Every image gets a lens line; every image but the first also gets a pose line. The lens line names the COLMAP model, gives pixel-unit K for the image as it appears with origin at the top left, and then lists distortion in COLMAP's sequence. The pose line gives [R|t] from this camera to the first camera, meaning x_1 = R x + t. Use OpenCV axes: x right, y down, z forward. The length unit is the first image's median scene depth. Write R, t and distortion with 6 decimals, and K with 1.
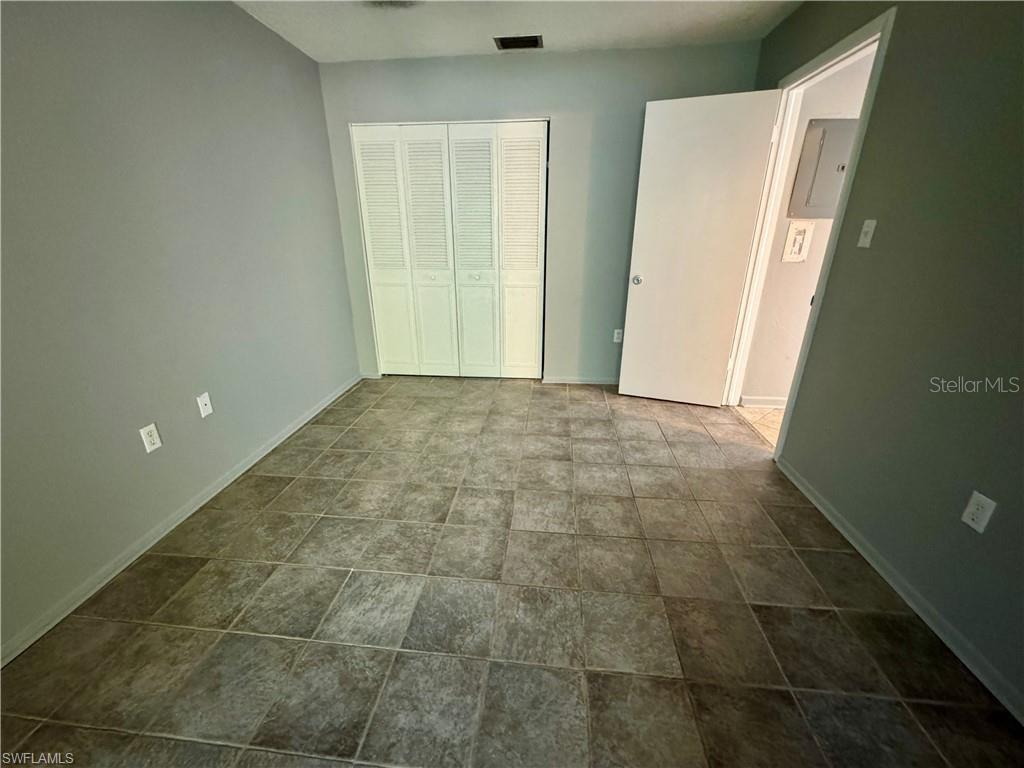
lens RADIAL K [[411.1, 0, 516.0], [0, 411.1, 380.8], [0, 0, 1]] dist [-0.005448, 0.000805]
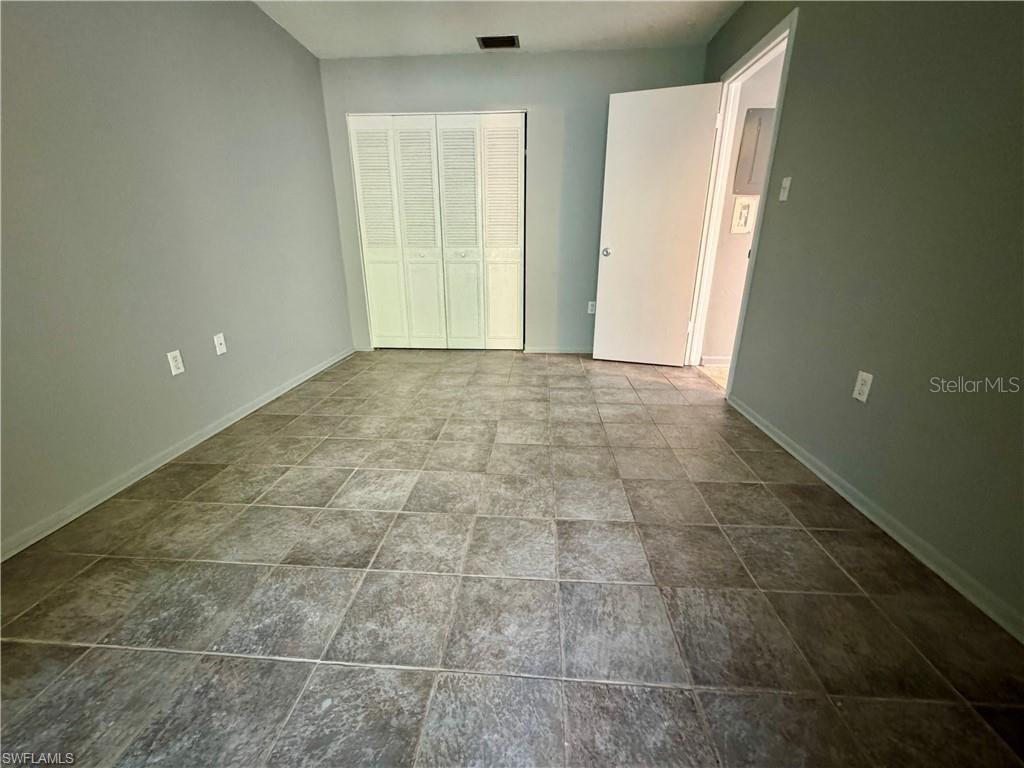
lens RADIAL K [[411.1, 0, 516.2], [0, 411.1, 381.2], [0, 0, 1]] dist [-0.005448, 0.000805]
pose [[0.999337, -0.010171, 0.034946, 0.009107], [0.011429, 0.999288, -0.035961, 0.202364], [-0.034555, 0.036337, 0.998742, -0.137816]]
